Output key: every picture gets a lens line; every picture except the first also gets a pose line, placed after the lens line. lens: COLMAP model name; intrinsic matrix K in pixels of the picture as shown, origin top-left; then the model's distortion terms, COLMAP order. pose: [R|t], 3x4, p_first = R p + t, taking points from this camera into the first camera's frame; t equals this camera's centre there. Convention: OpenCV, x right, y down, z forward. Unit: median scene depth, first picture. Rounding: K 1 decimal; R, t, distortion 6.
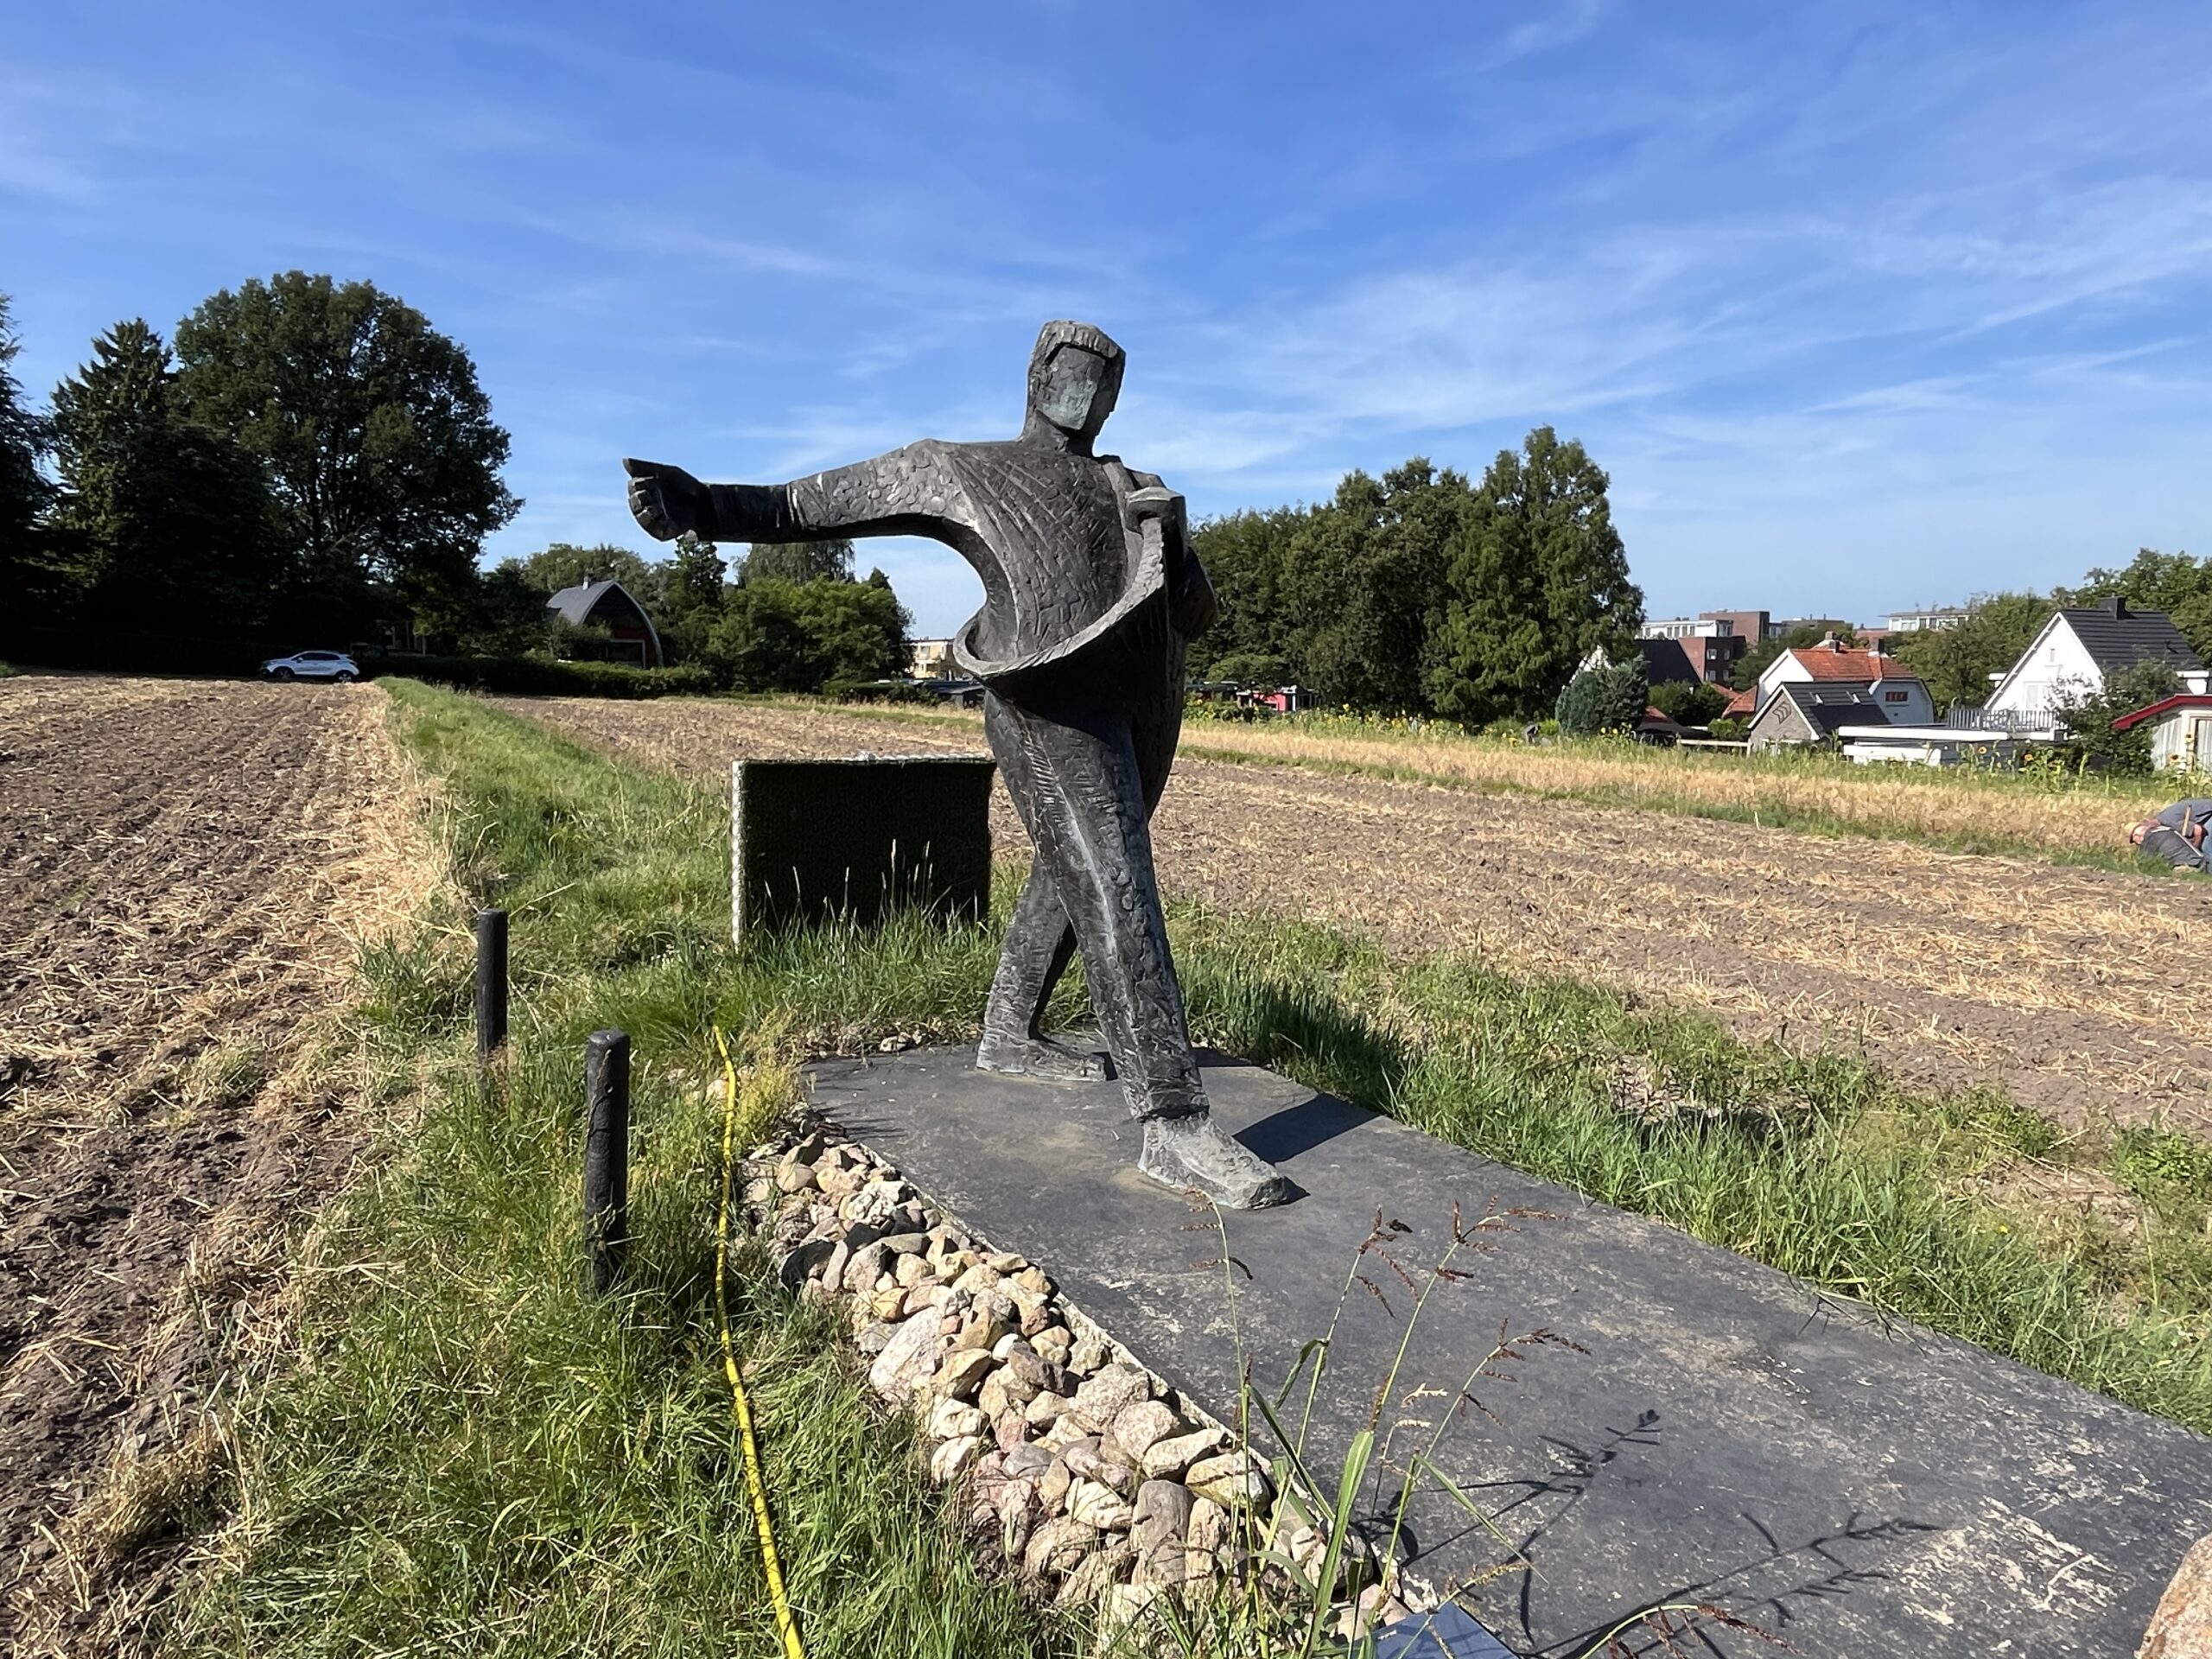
lens RADIAL K [[1361.5, 0, 1106.0], [0, 1361.5, 829.5], [0, 0, 1]] dist [-0.000979, -0.000944]
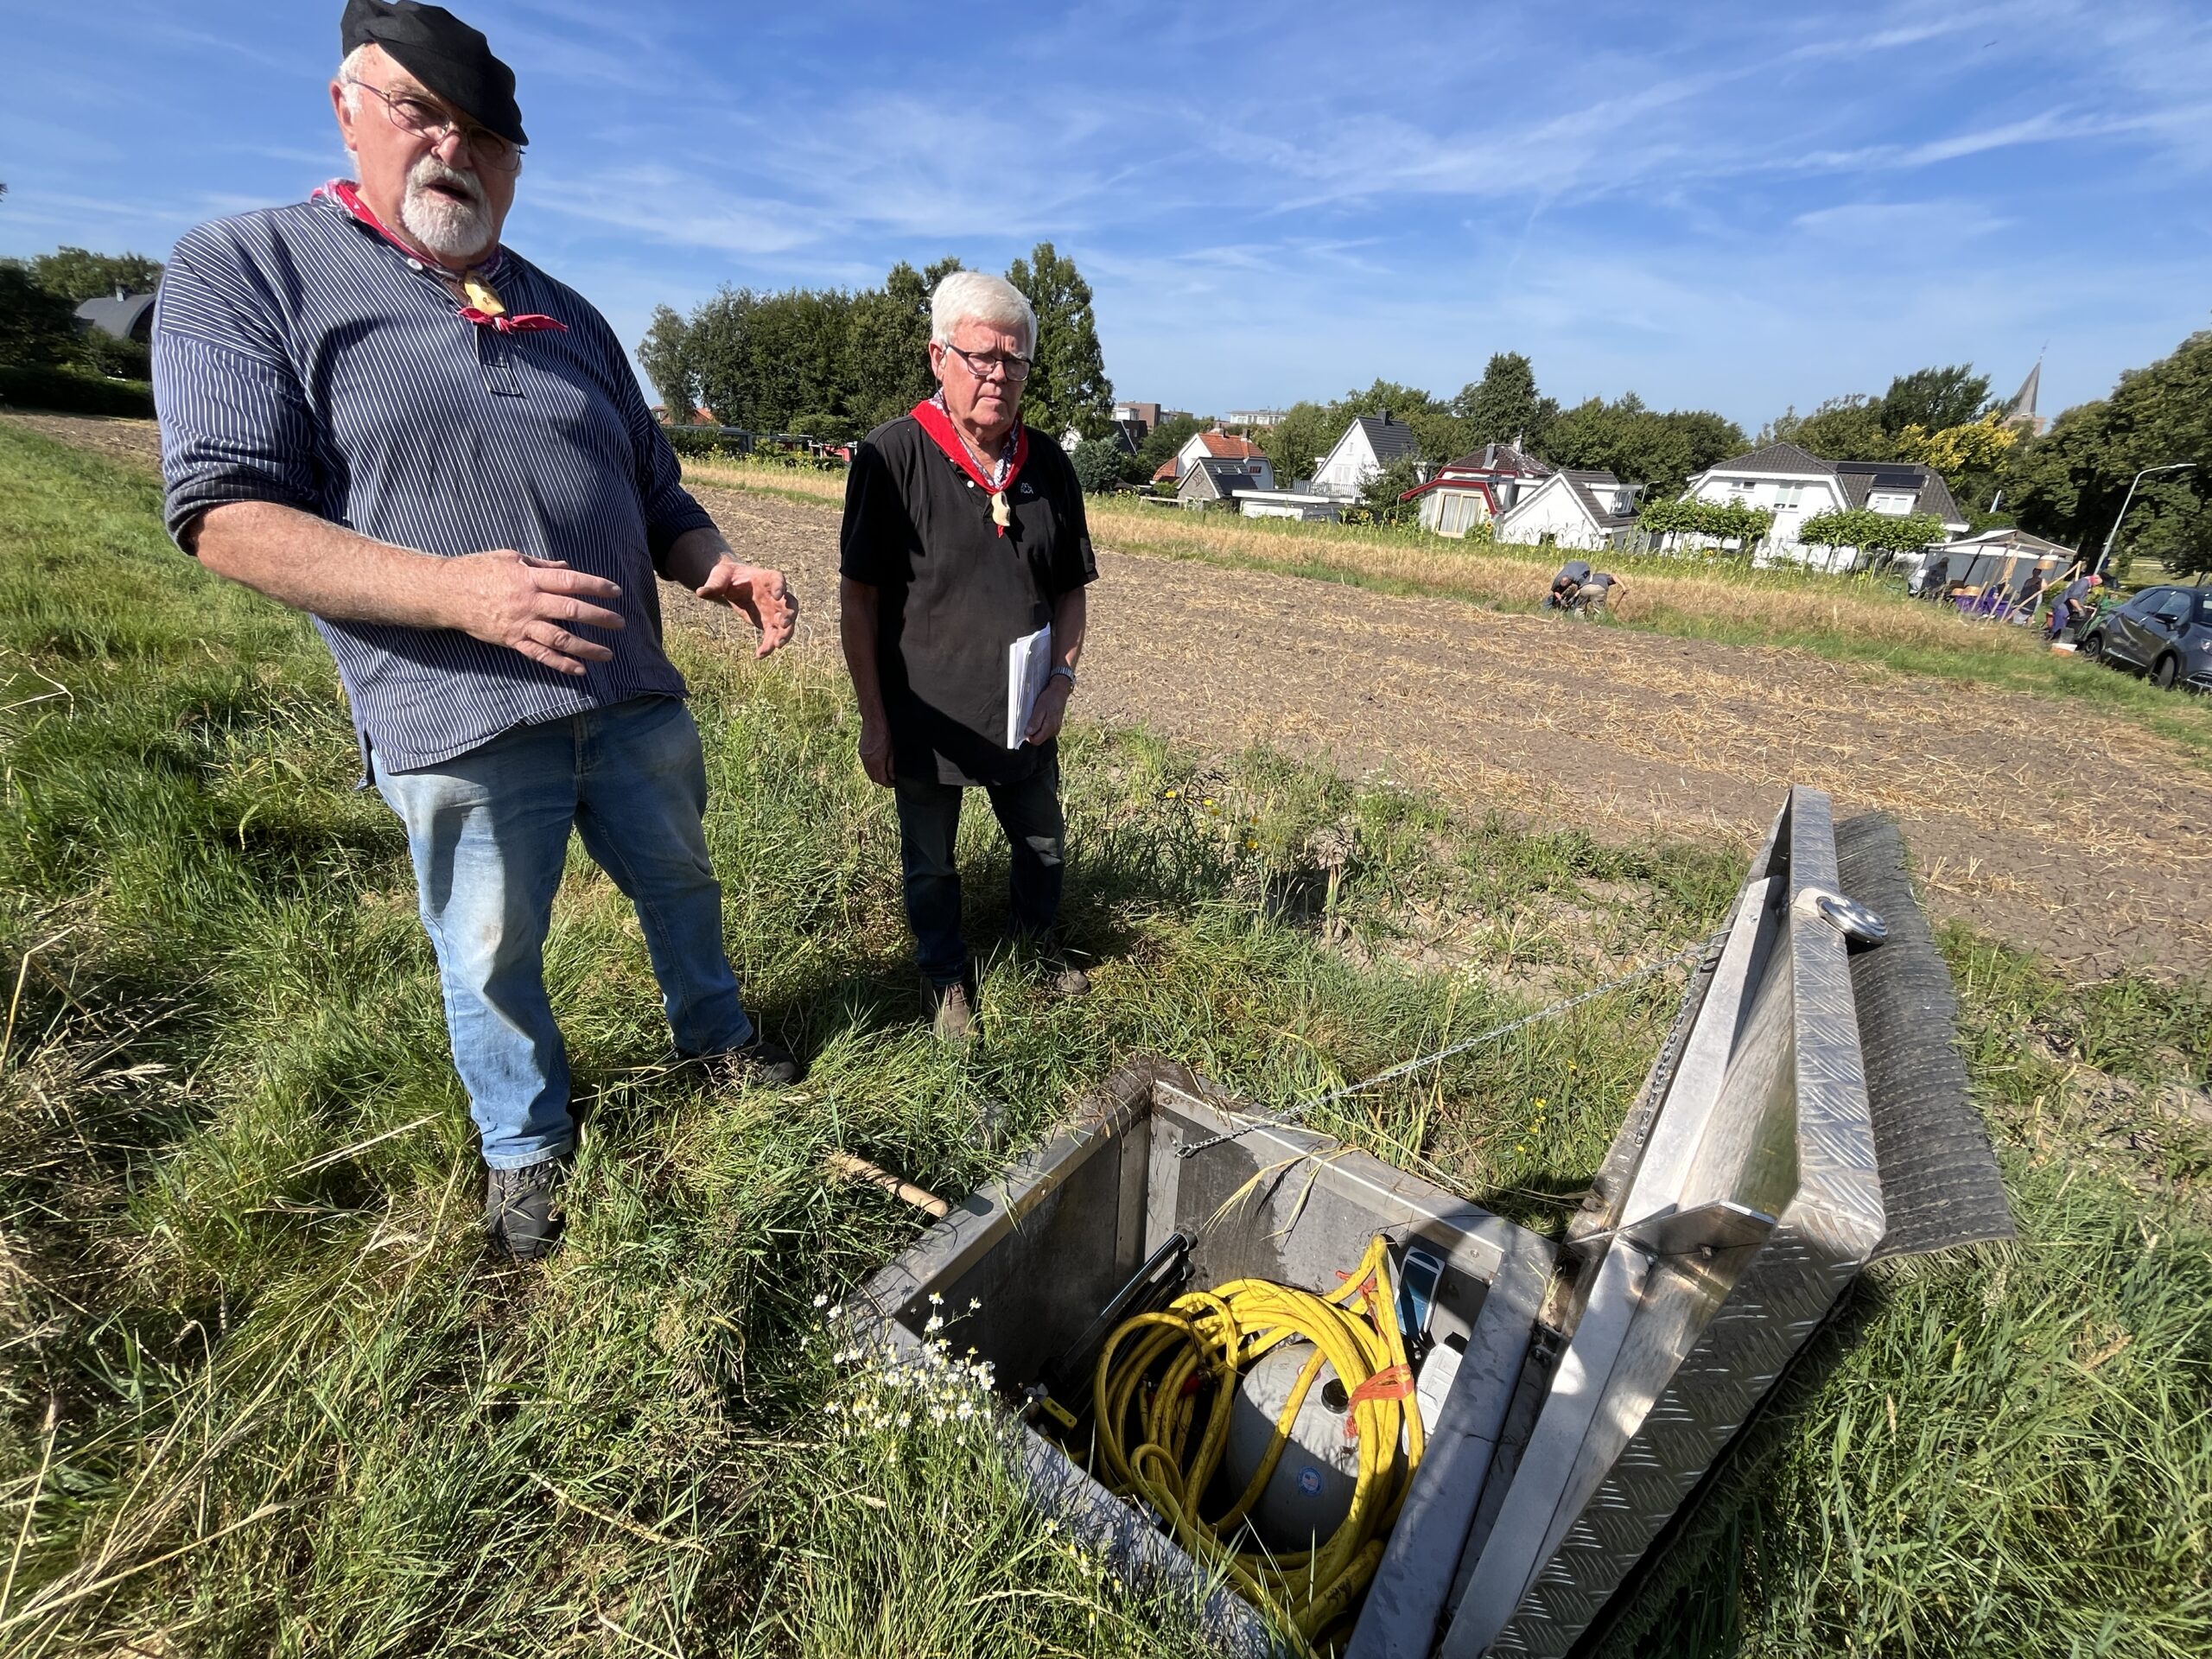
lens RADIAL K [[872.2, 0, 1106.0], [0, 872.2, 829.5], [0, 0, 1]] dist [0.000238, -0.000643]
pose [[0.913978, -0.121255, 0.387223, -0.013901], [-0.003926, 0.951618, 0.307257, -0.005315], [-0.405745, -0.282347, 0.869282, 0.034952]]
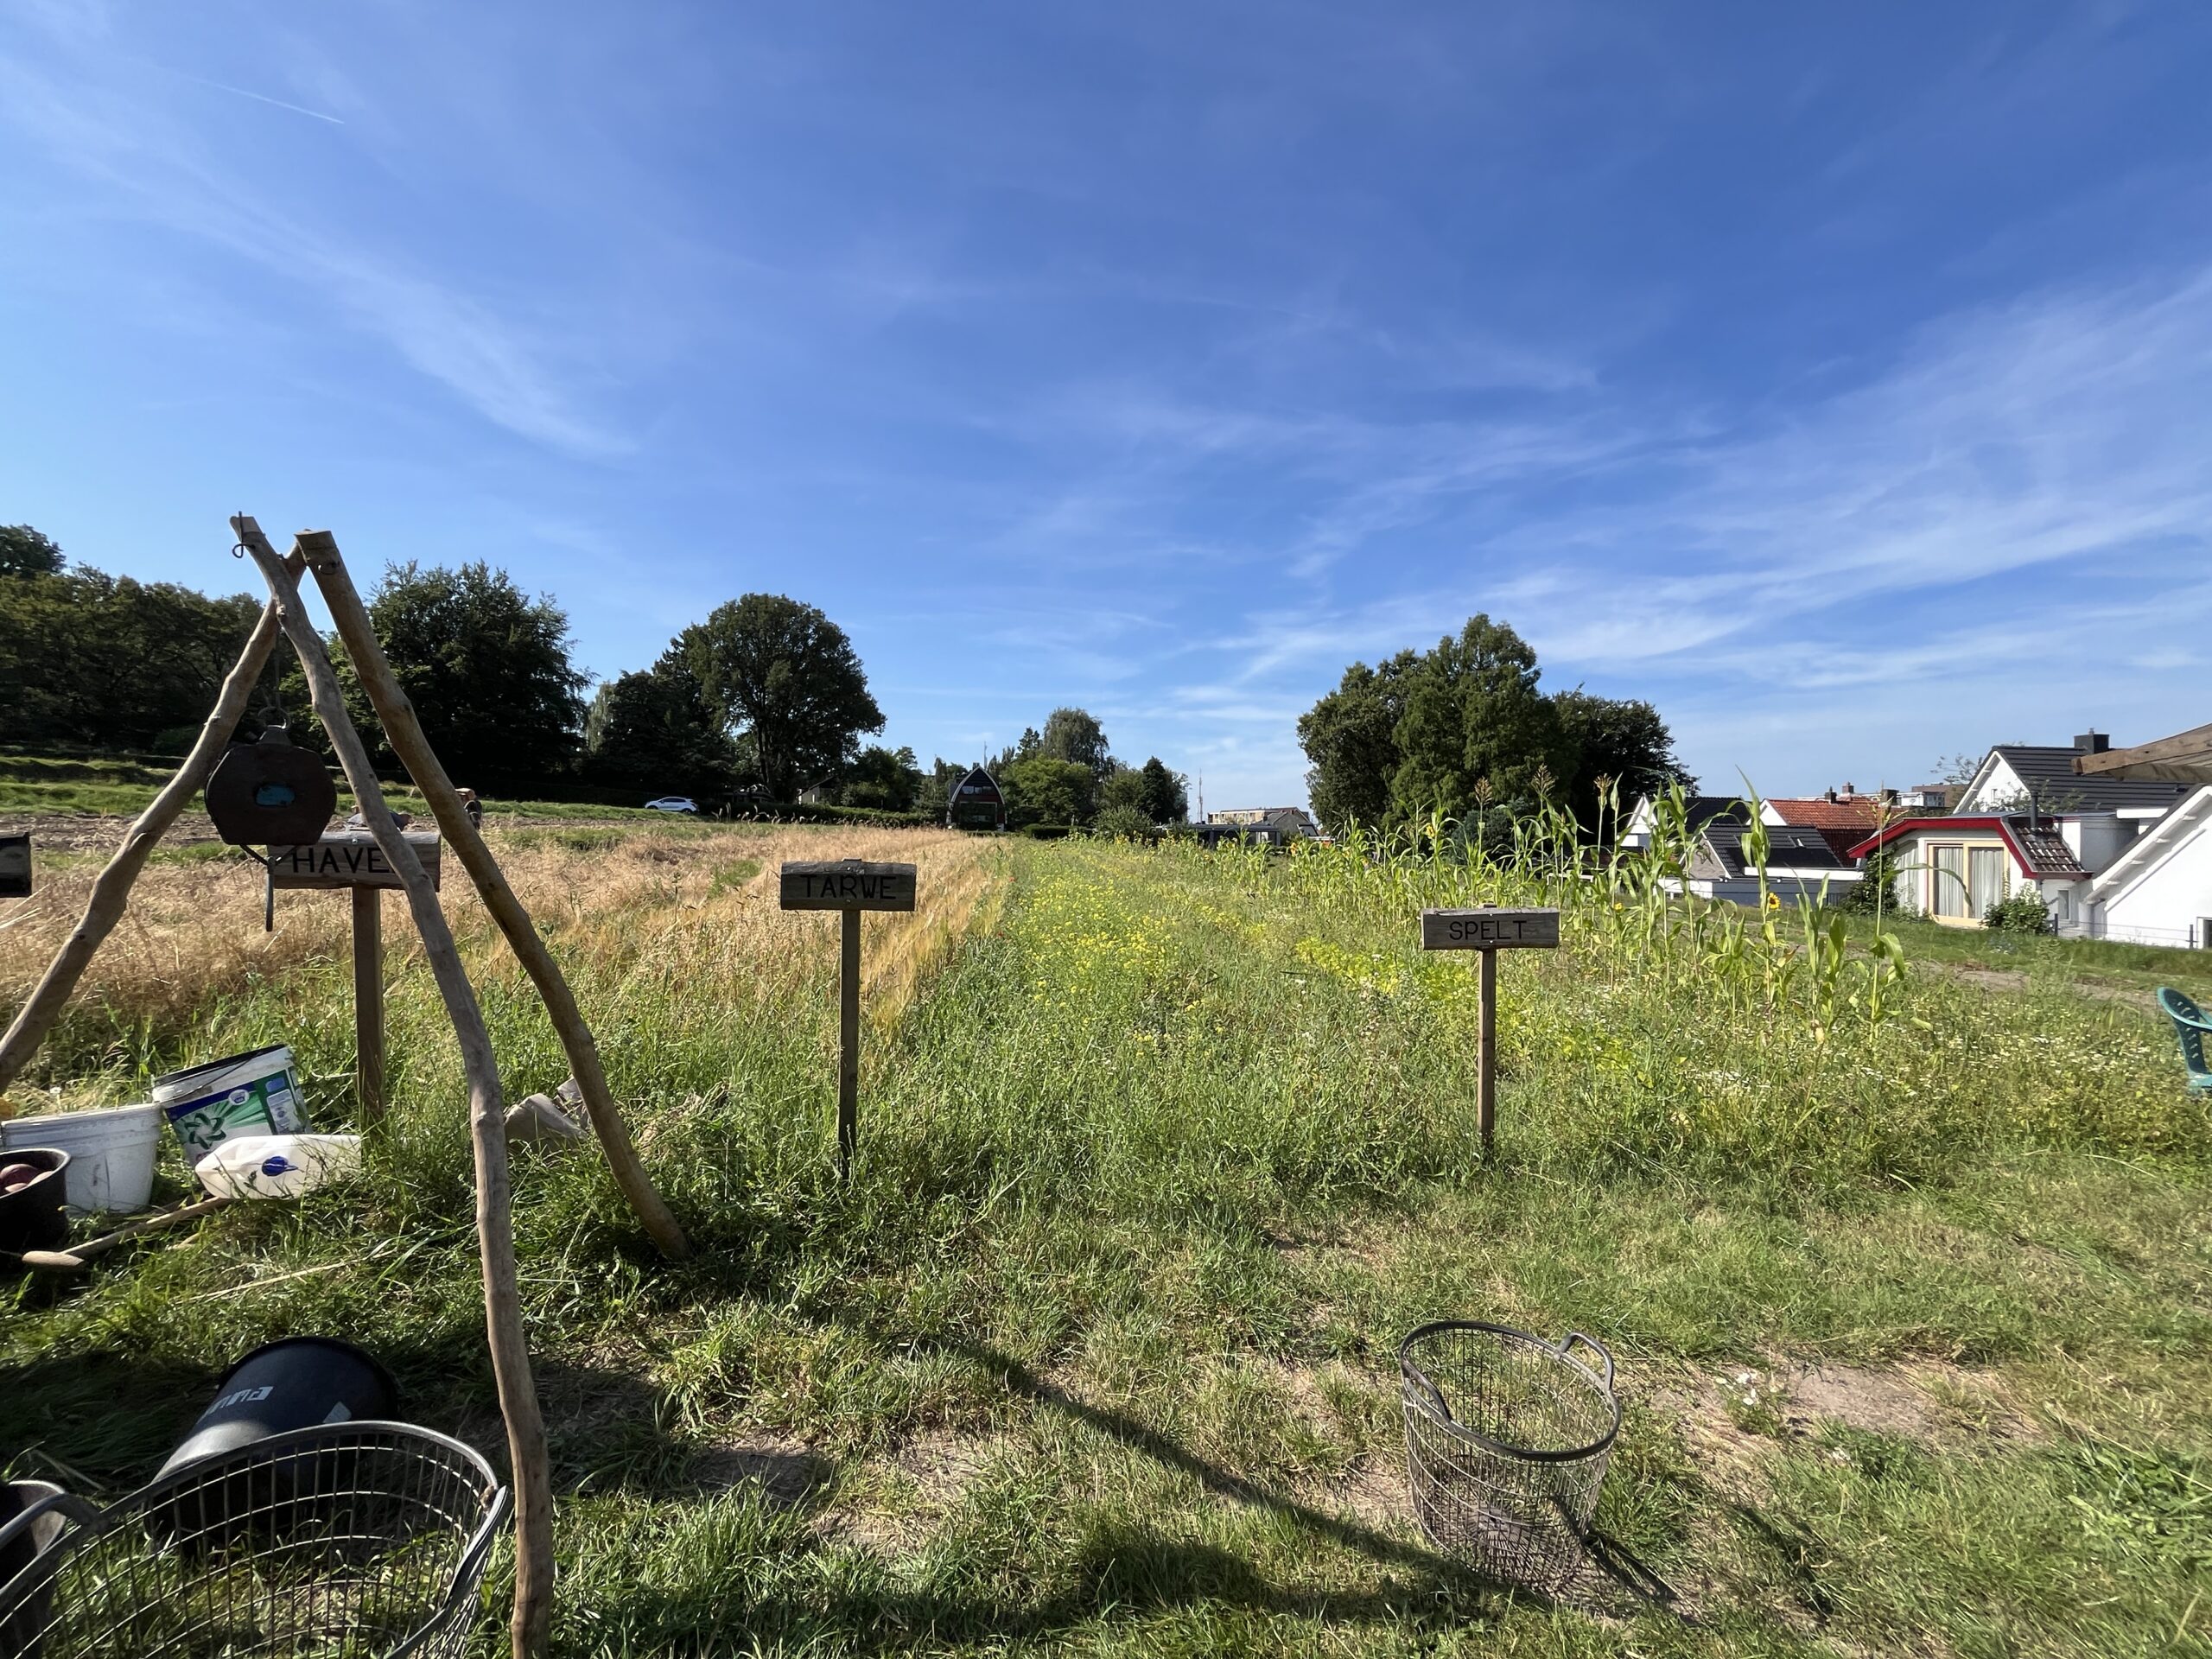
lens RADIAL K [[872.2, 0, 1106.0], [0, 872.2, 829.5], [0, 0, 1]] dist [0.000238, -0.000643]
pose [[0.917808, 0.011248, -0.396865, 0.171236], [-0.058609, 0.992486, -0.107412, -0.001428], [0.392674, 0.121843, 0.911571, 0.096902]]
